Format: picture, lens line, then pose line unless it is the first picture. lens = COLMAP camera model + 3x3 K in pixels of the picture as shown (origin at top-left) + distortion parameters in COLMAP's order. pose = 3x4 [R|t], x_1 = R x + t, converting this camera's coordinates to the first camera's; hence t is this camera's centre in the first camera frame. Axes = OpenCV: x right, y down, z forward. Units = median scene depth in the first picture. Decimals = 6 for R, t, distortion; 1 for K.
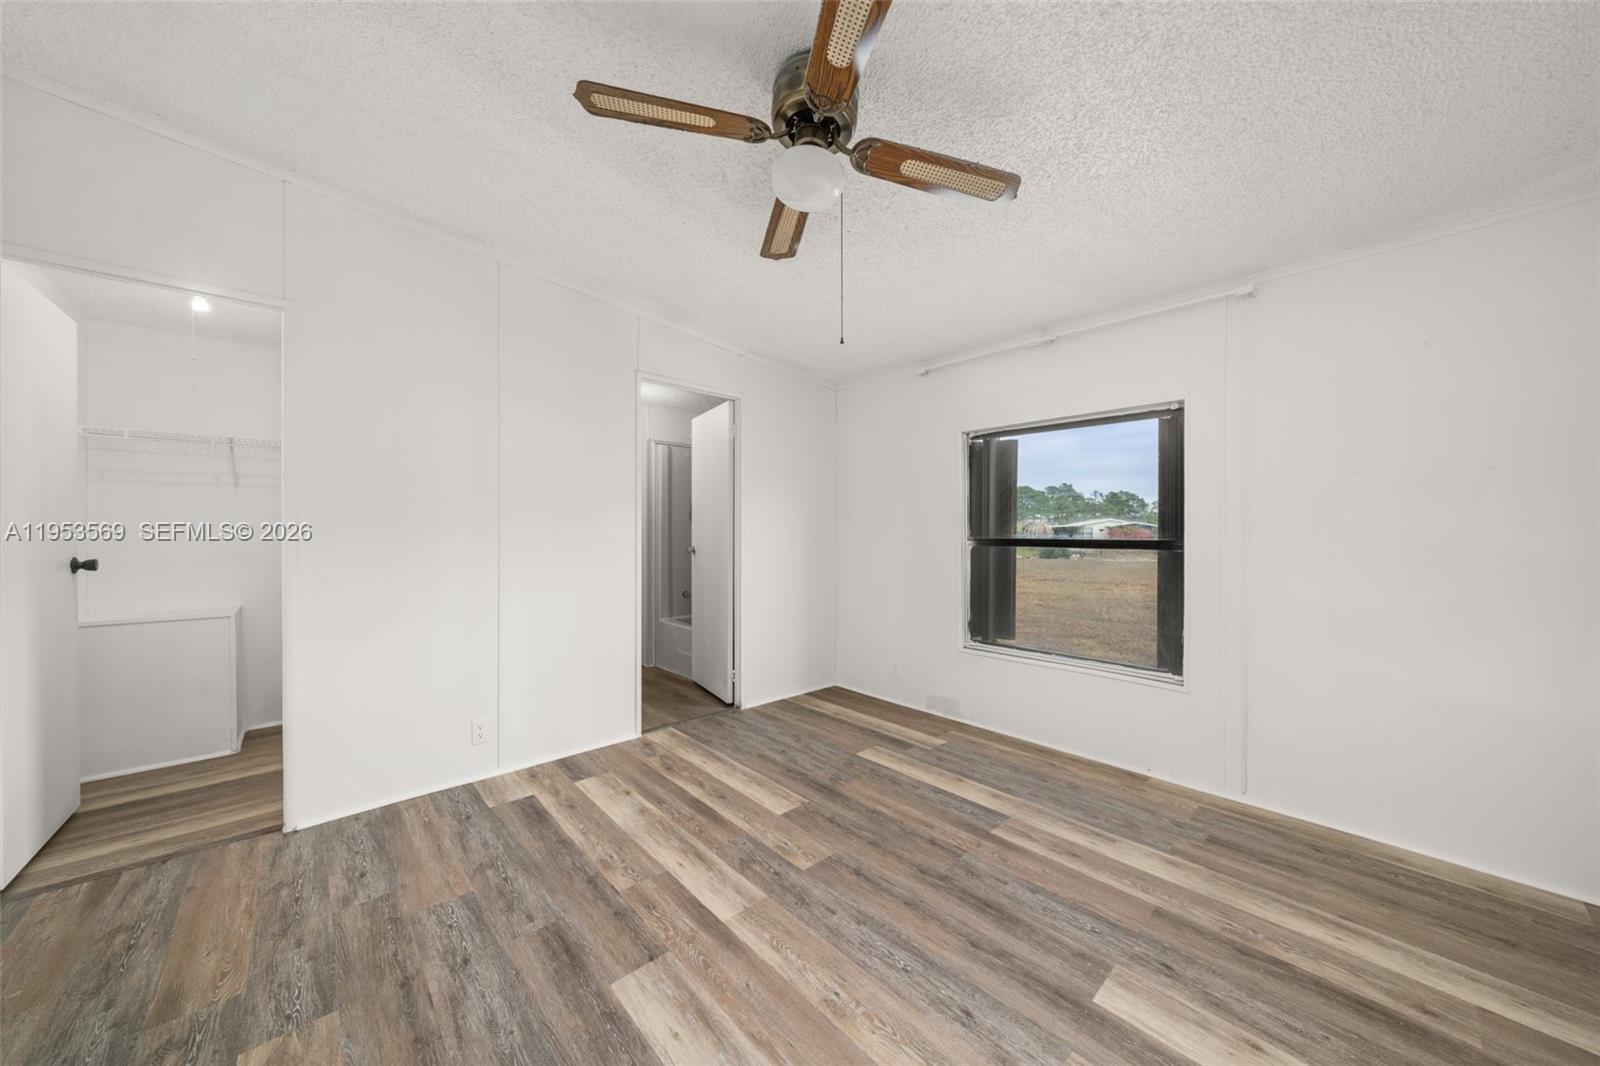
lens RADIAL K [[562.4, 0, 775.7], [0, 562.4, 533.5], [0, 0, 1]] dist [-0.002507, -0.000070]
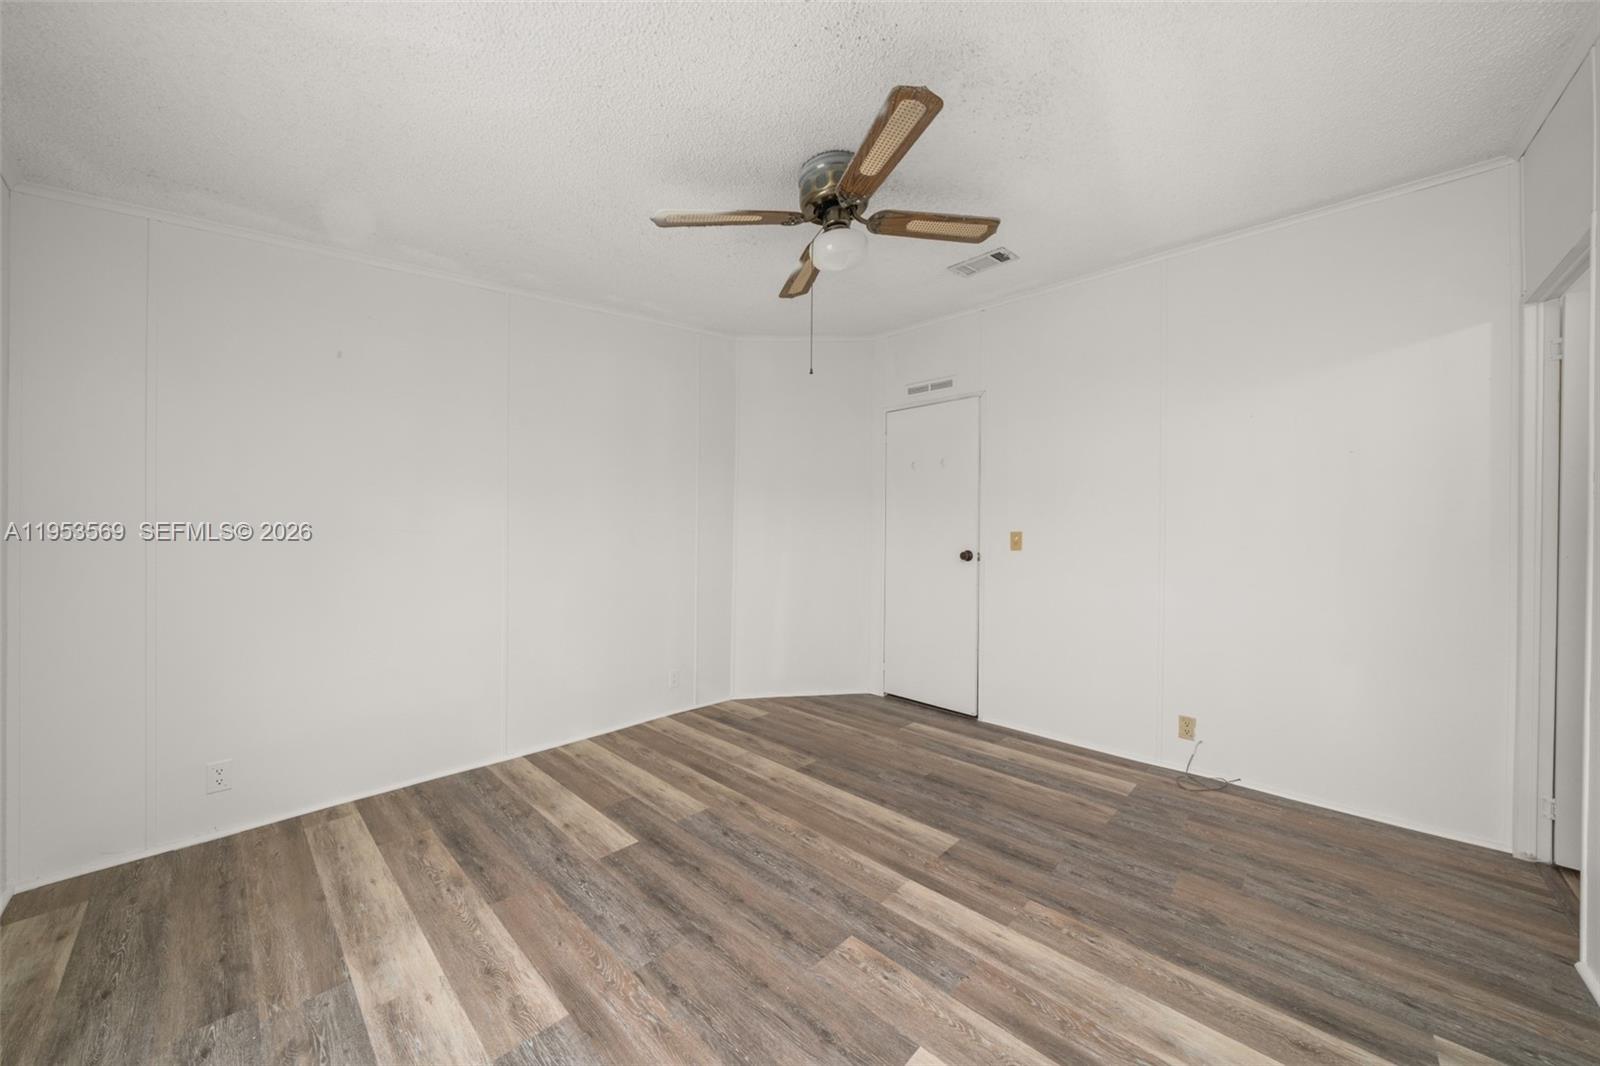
lens RADIAL K [[552.5, 0, 806.6], [0, 552.5, 532.7], [0, 0, 1]] dist [-0.001173, -0.000135]
pose [[-0.991611, -0.012800, -0.128626, 0.227367], [-0.013667, 0.999889, 0.005858, -0.005320], [0.128537, 0.007567, -0.991676, 1.788282]]
